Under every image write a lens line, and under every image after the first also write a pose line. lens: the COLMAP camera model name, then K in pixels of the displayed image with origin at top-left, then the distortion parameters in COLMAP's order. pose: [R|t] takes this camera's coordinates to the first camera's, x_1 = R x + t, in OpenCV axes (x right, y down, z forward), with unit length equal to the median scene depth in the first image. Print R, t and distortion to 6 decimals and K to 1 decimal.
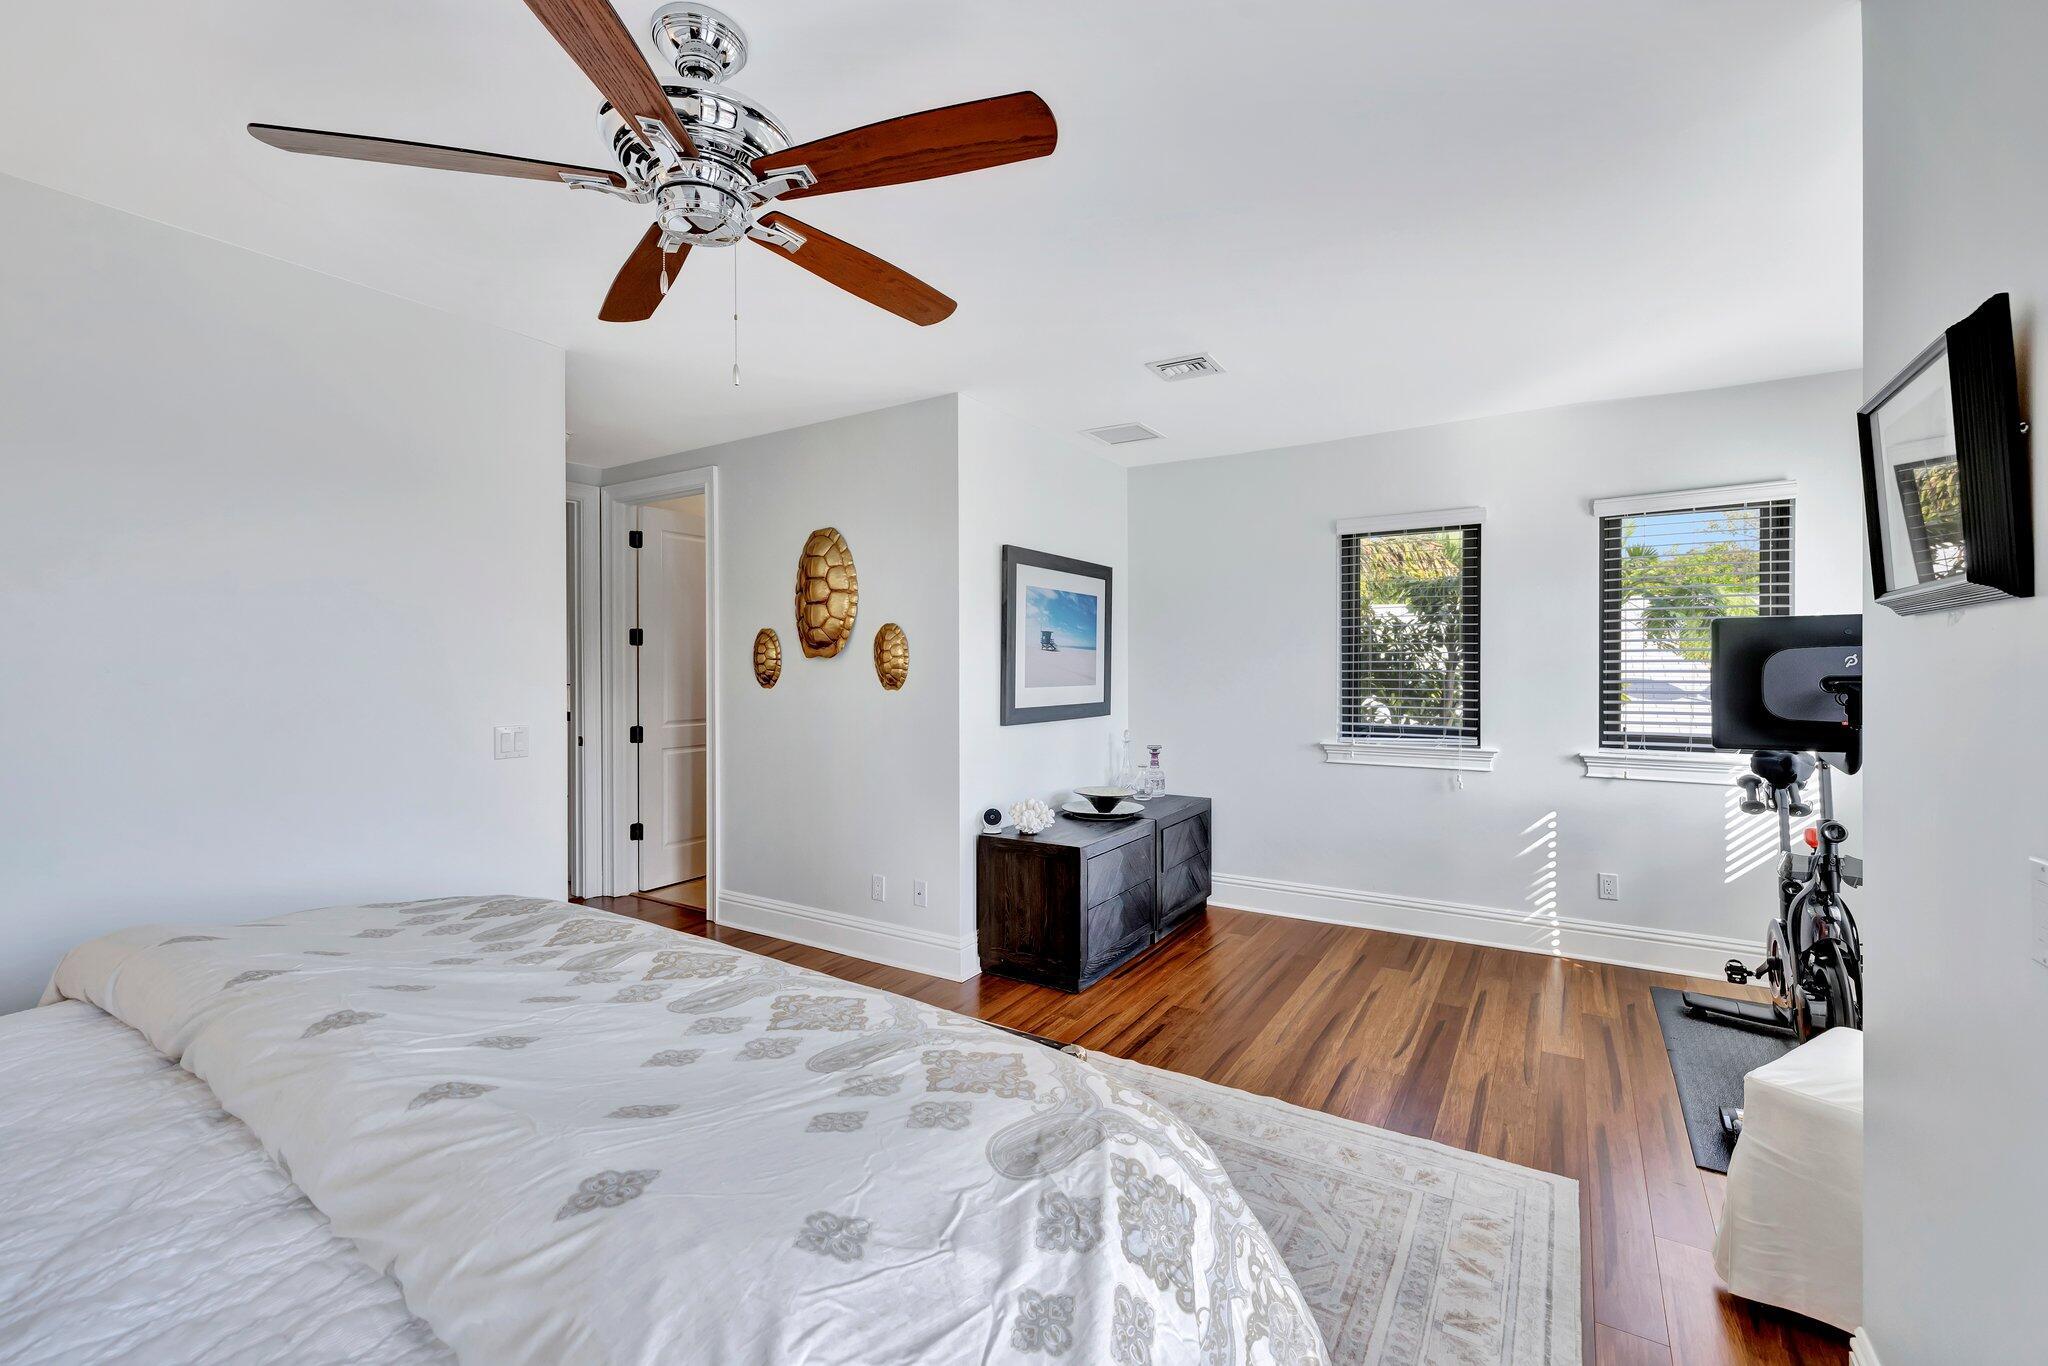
lens RADIAL K [[865.7, 0, 1017.0], [0, 865.7, 675.7], [0, 0, 1]] dist [0.000150, 0.000050]
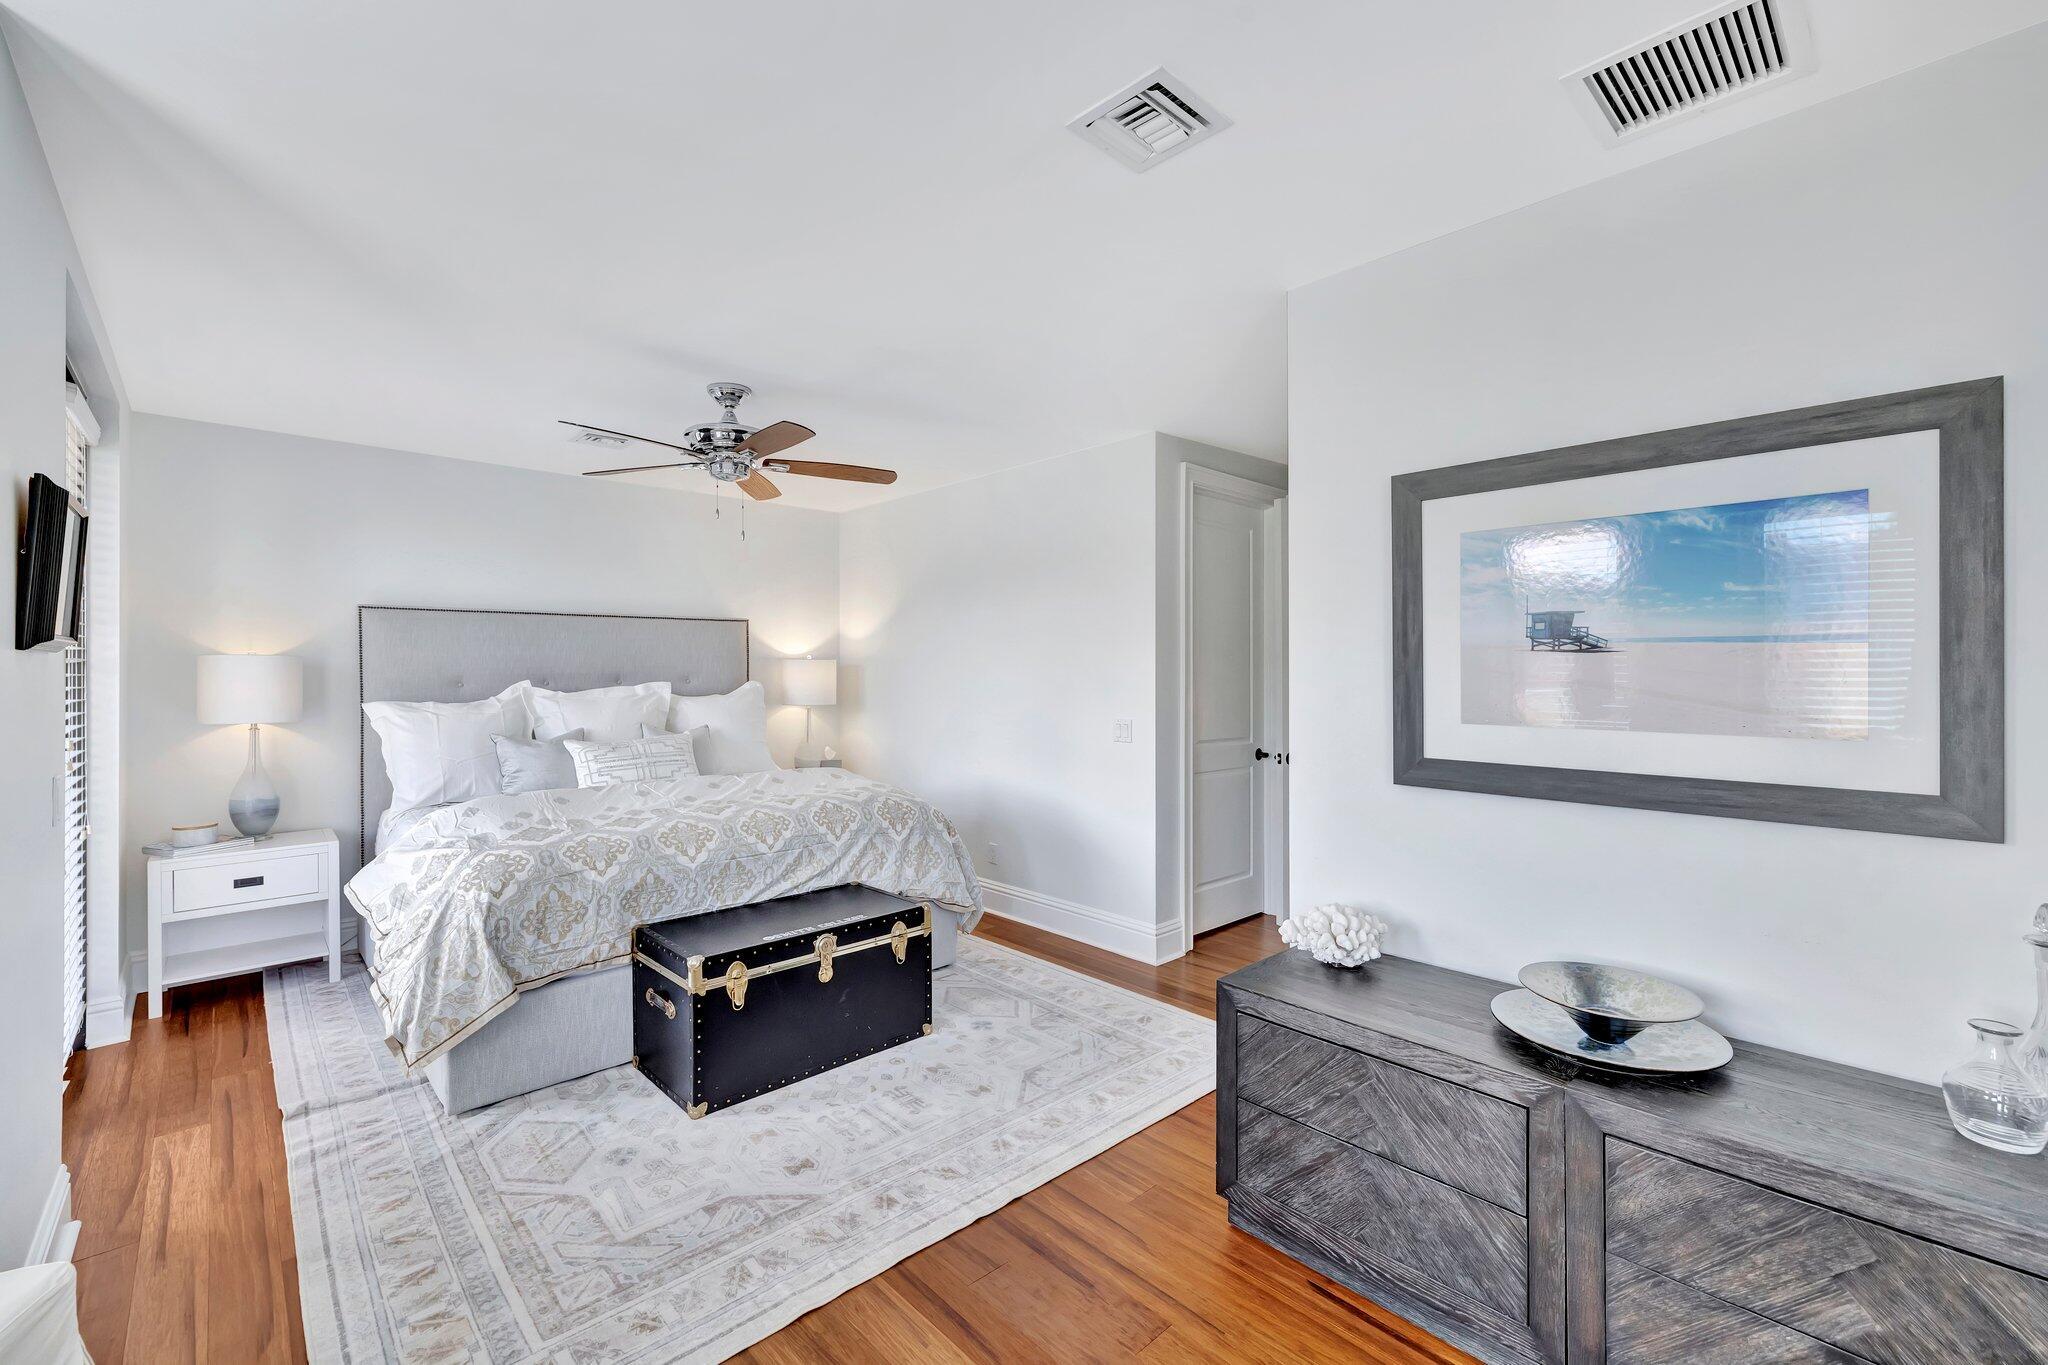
lens RADIAL K [[865.7, 0, 1018.2], [0, 865.7, 669.8], [0, 0, 1]] dist [0.000150, 0.000050]
pose [[-0.253600, 0.003251, -0.967304, 0.750114], [-0.009542, 0.999937, 0.005862, -0.024905], [0.967262, 0.010716, -0.253553, 1.085943]]
